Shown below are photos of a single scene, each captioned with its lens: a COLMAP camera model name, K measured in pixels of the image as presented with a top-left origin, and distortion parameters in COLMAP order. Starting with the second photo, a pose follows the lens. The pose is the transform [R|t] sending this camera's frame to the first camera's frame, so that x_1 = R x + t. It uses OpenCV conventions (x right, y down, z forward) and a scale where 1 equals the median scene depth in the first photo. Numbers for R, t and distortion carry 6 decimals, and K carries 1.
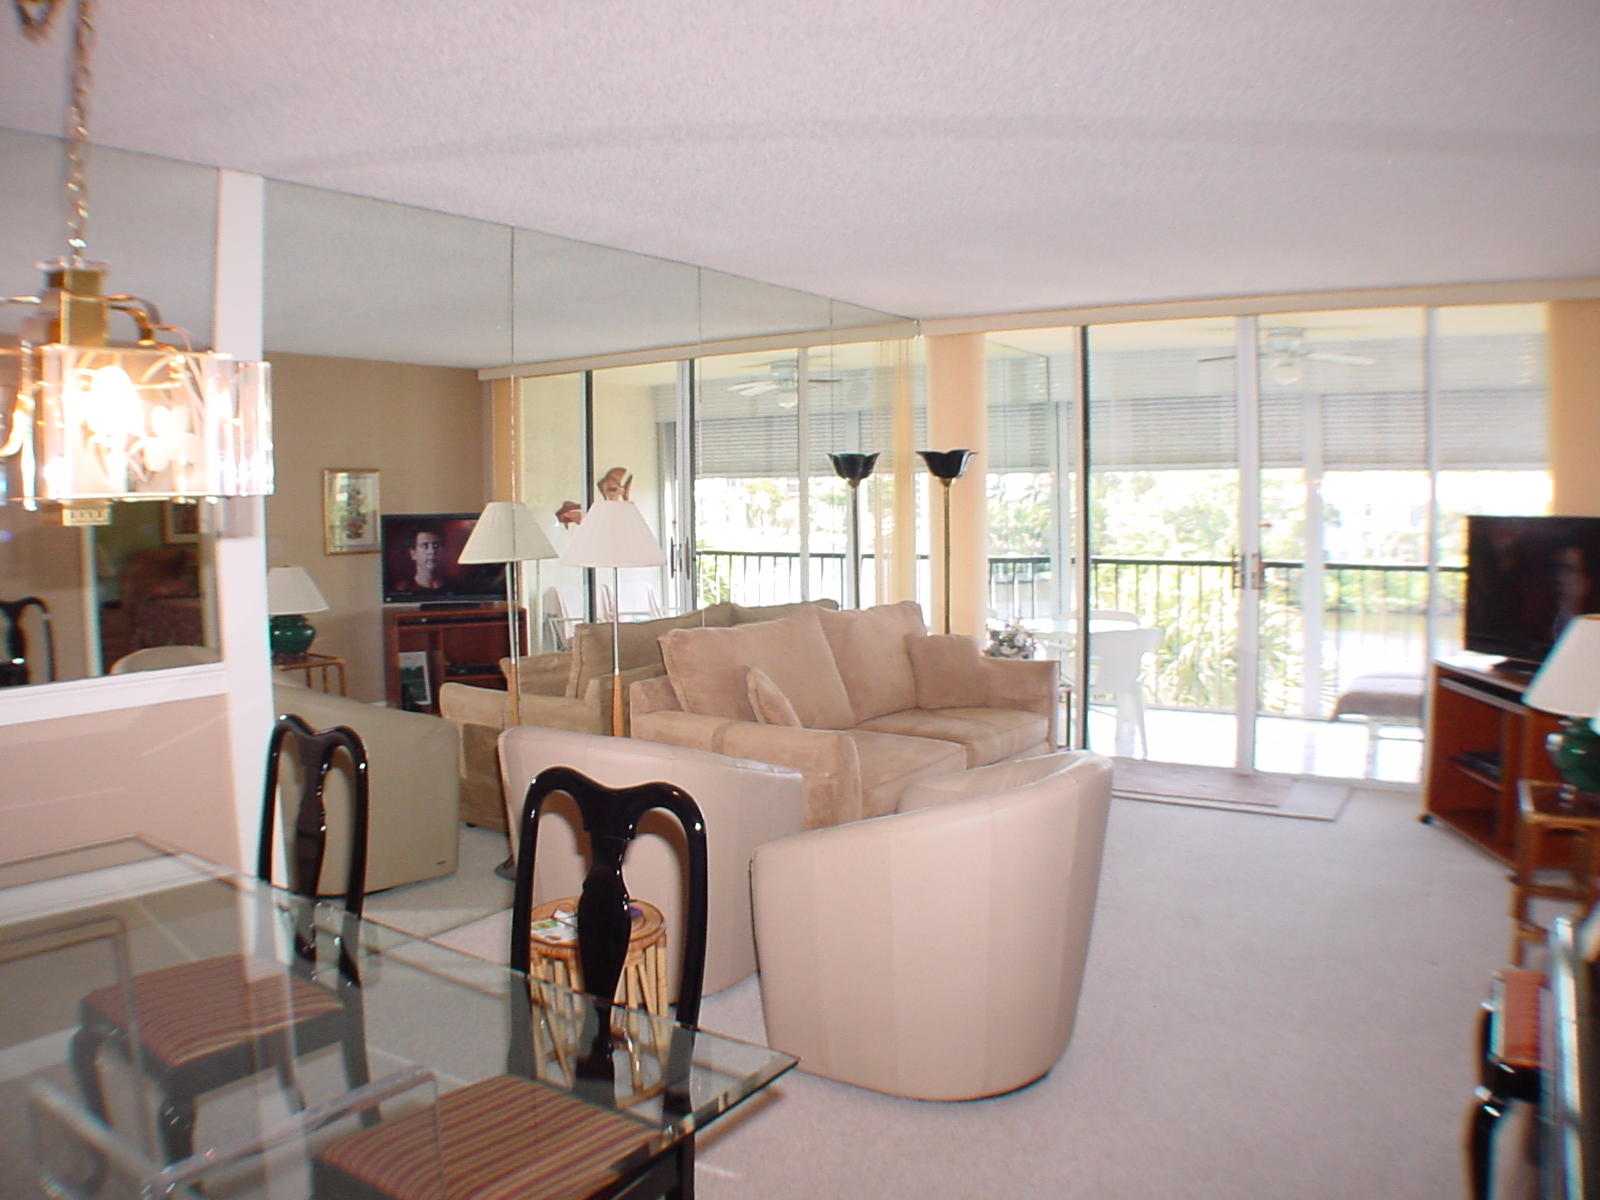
lens RADIAL K [[1198.3, 0, 796.9], [0, 1198.3, 582.7], [0, 0, 1]] dist [-0.264166, 0.114568]
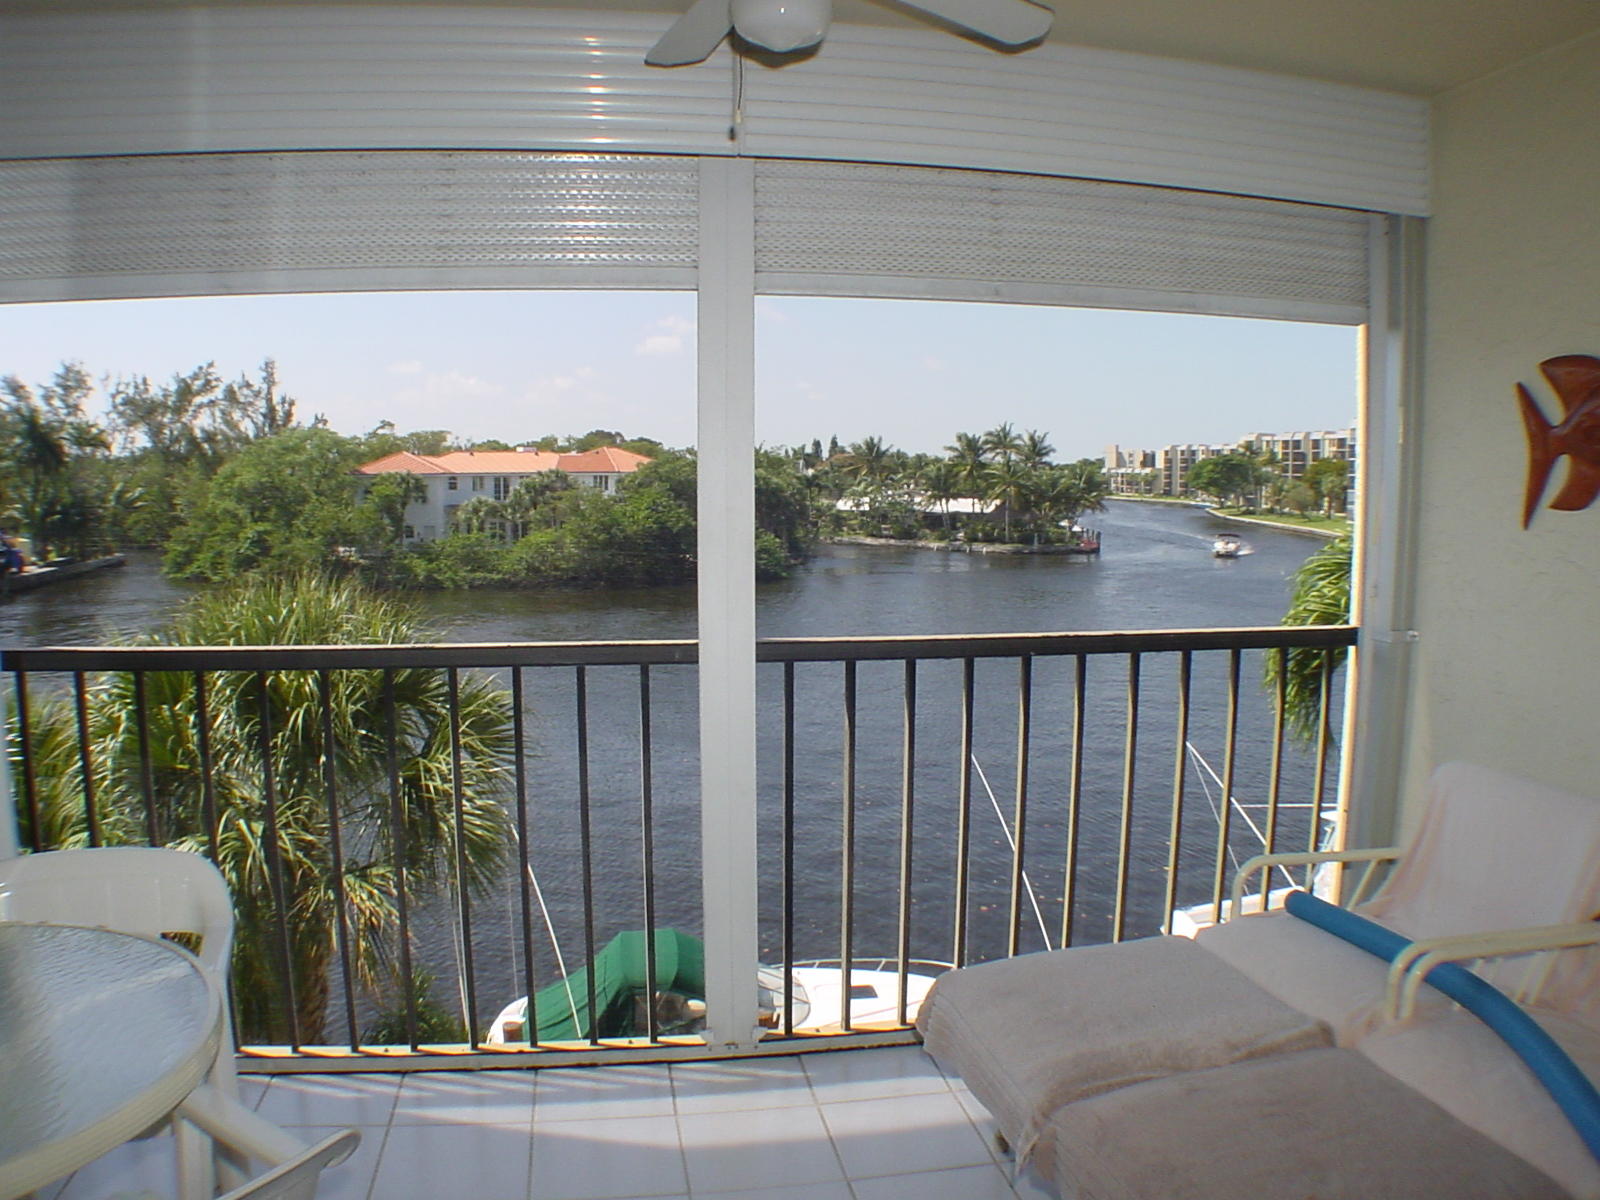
lens RADIAL K [[1198.3, 0, 796.9], [0, 1198.3, 582.7], [0, 0, 1]] dist [-0.264166, 0.114568]
pose [[0.721764, -0.049575, 0.690362, 0.259754], [0.034708, 0.998769, 0.035435, -0.059157], [-0.691269, -0.001614, 0.722596, 0.867163]]
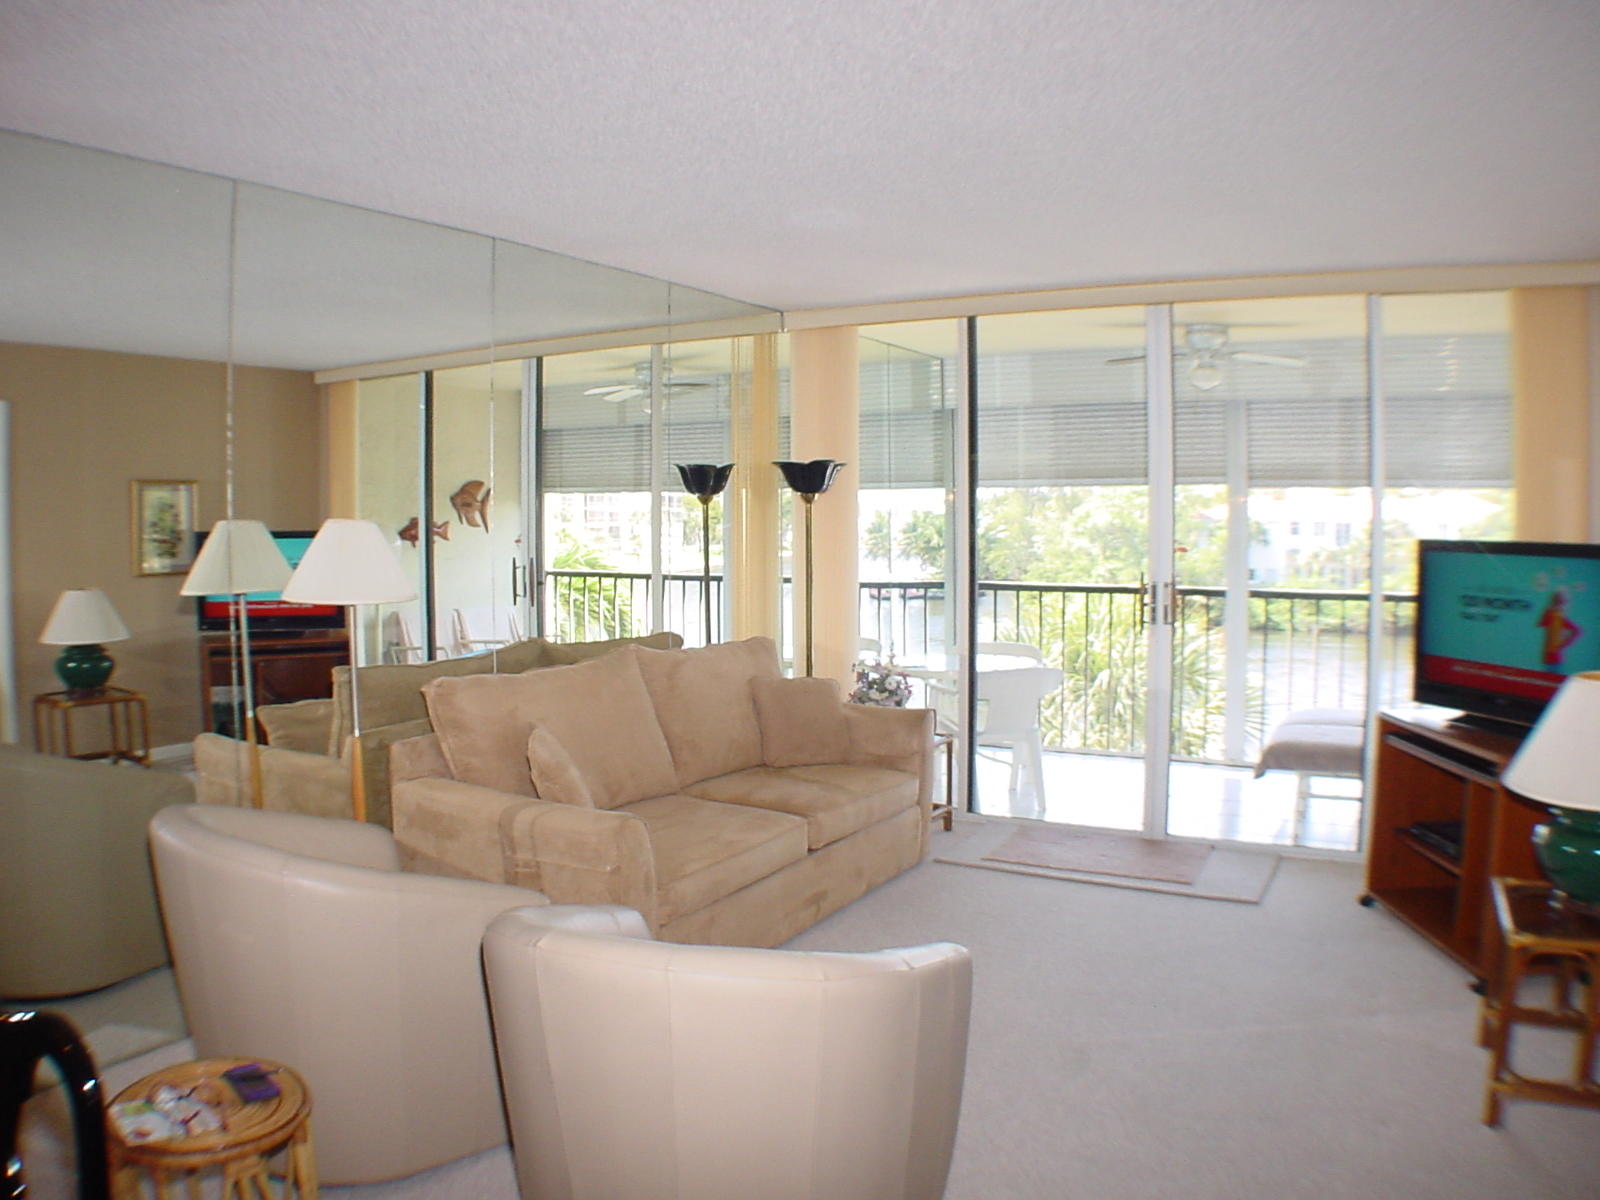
lens RADIAL K [[1198.3, 0, 796.9], [0, 1198.3, 582.7], [0, 0, 1]] dist [-0.264166, 0.114568]
pose [[0.998247, 0.004673, 0.058999, 0.066714], [-0.003888, 0.999903, -0.013408, -0.011713], [-0.059056, 0.013155, 0.998168, 0.138936]]
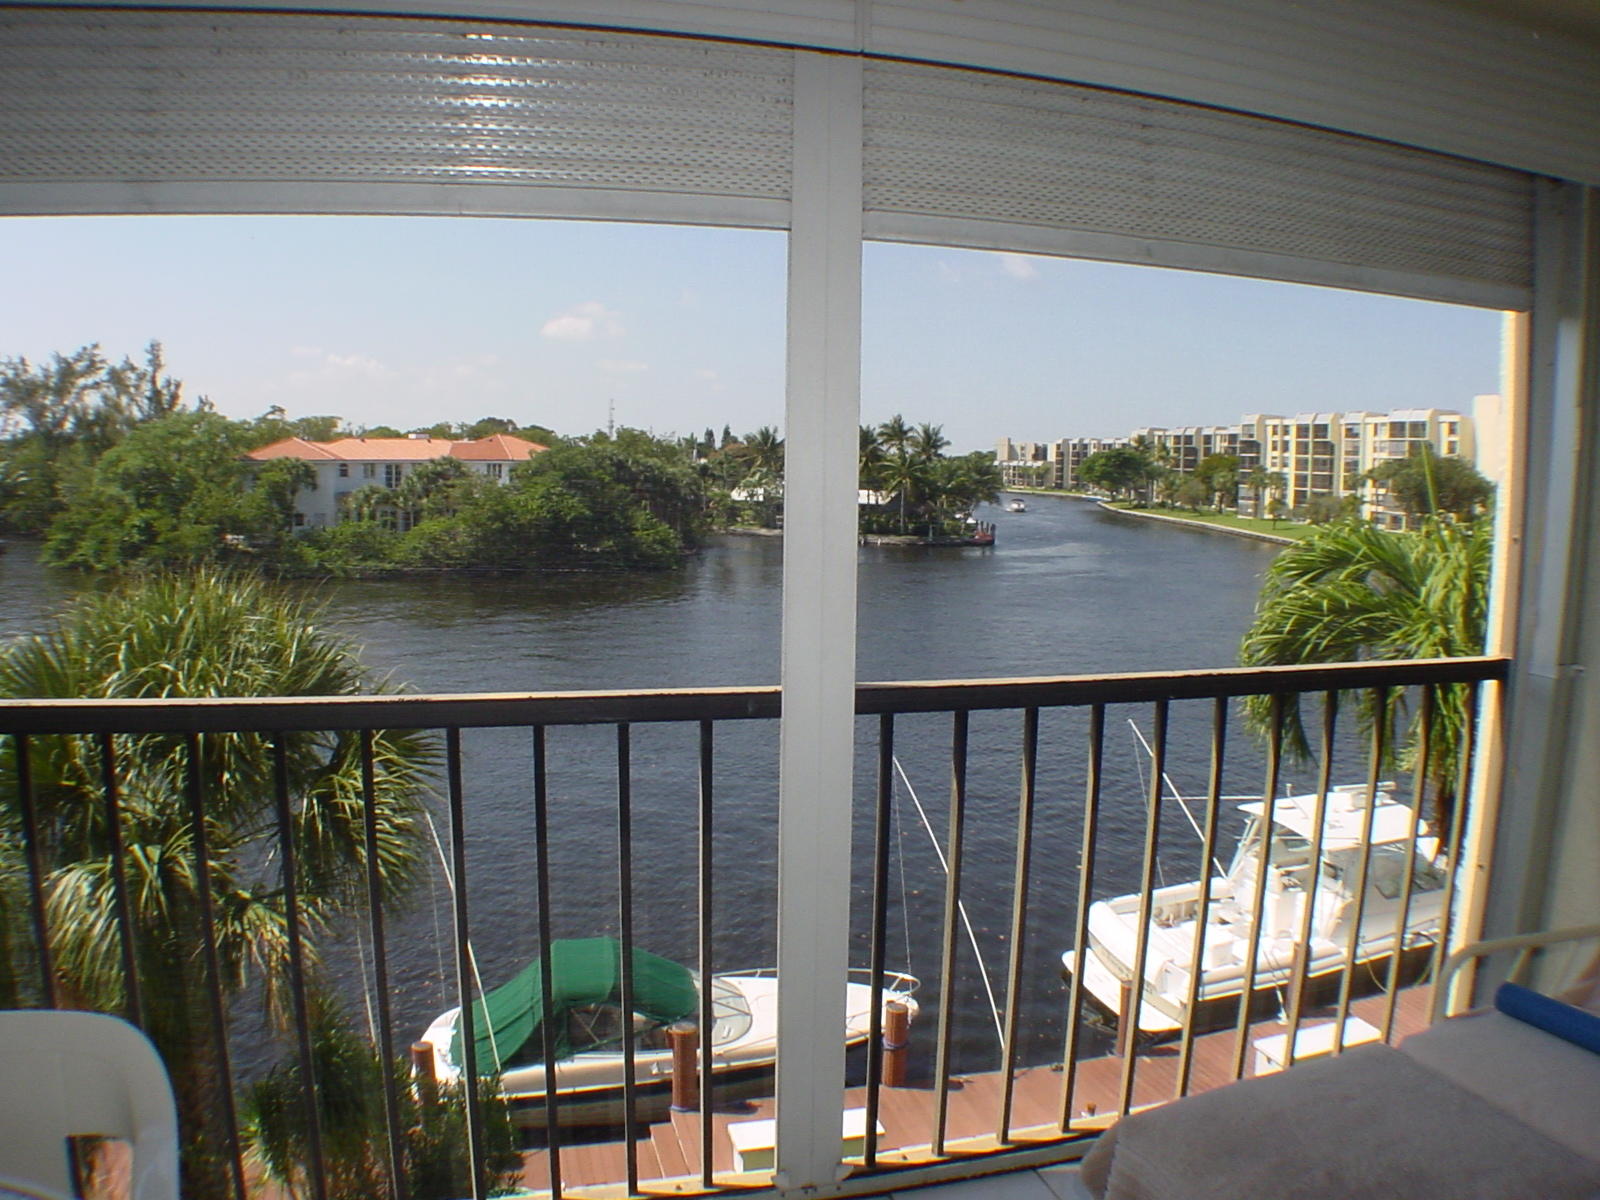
lens RADIAL K [[1198.3, 0, 796.9], [0, 1198.3, 582.7], [0, 0, 1]] dist [-0.264166, 0.114568]
pose [[0.655867, -0.051826, 0.753096, 0.288362], [0.025564, 0.998593, 0.046457, -0.069447], [-0.754444, -0.011217, 0.656269, 0.992252]]
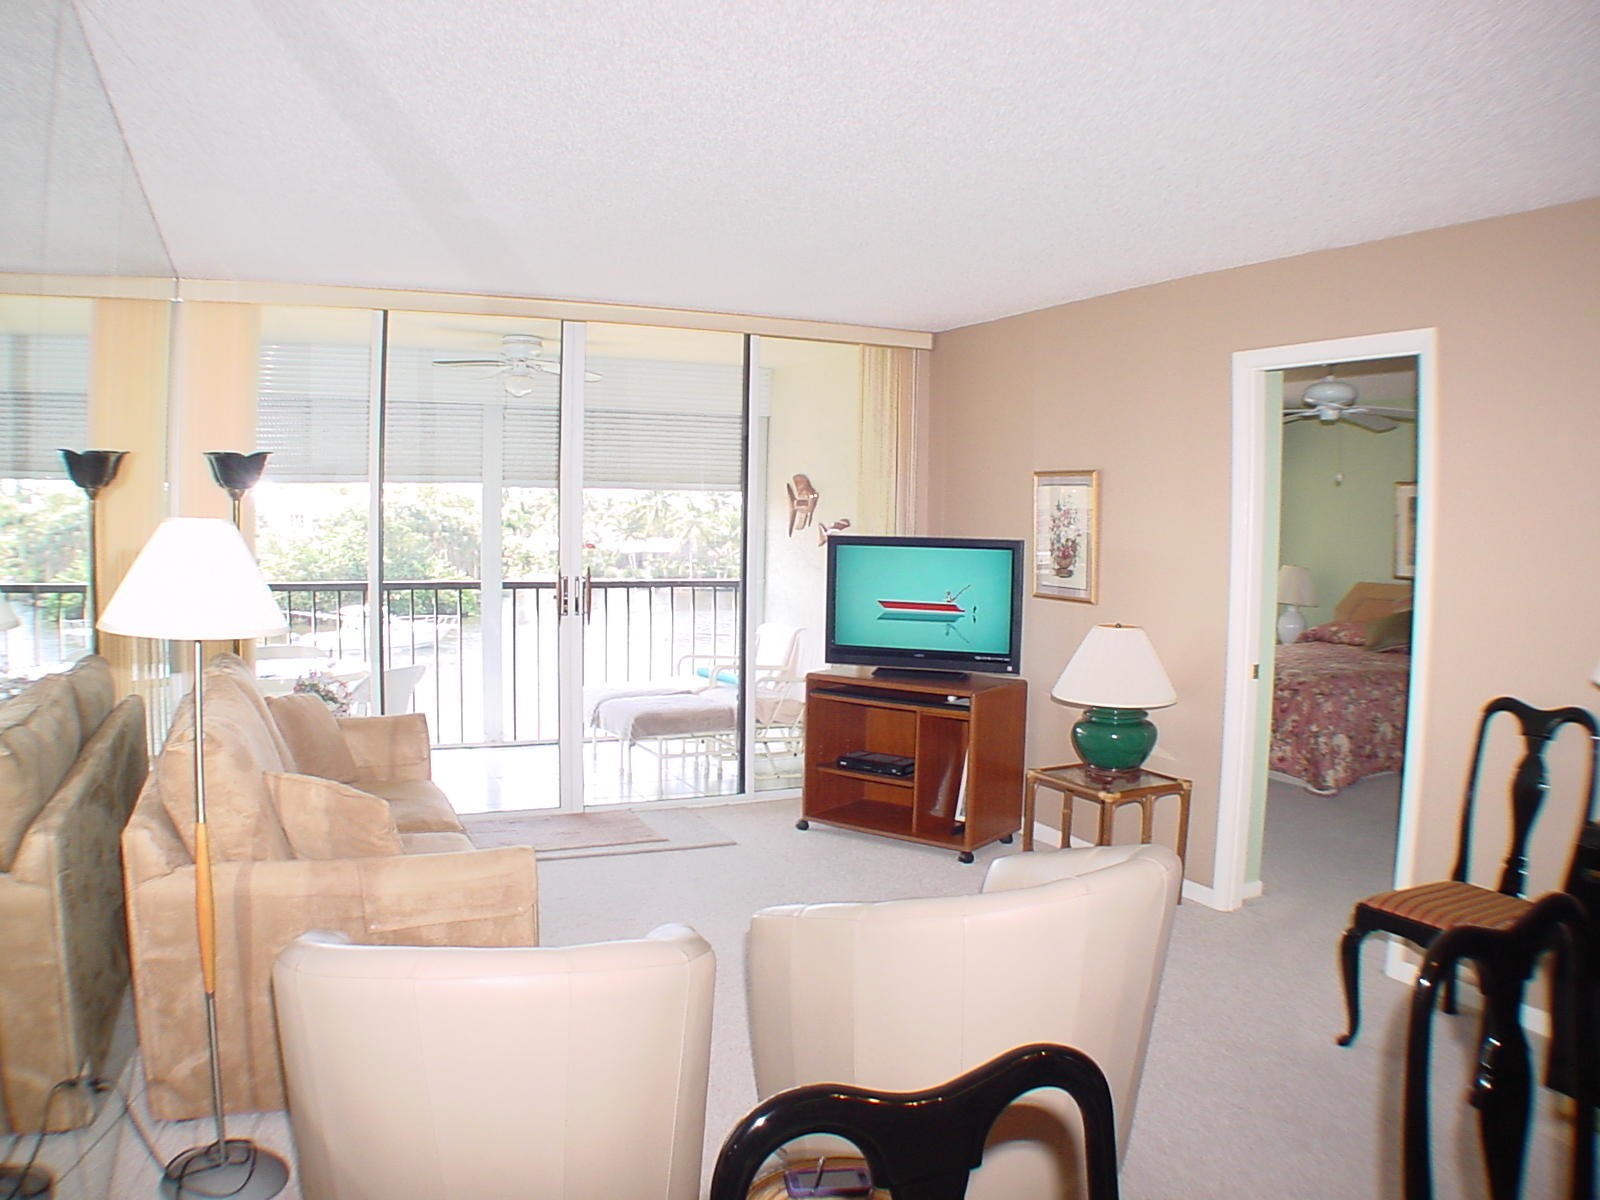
lens RADIAL K [[1198.3, 0, 796.9], [0, 1198.3, 582.7], [0, 0, 1]] dist [-0.264166, 0.114568]
pose [[0.521304, -0.027862, 0.852916, -0.305066], [0.034991, 0.999324, 0.011258, -0.023250], [-0.852653, 0.023975, 0.521927, 0.317750]]
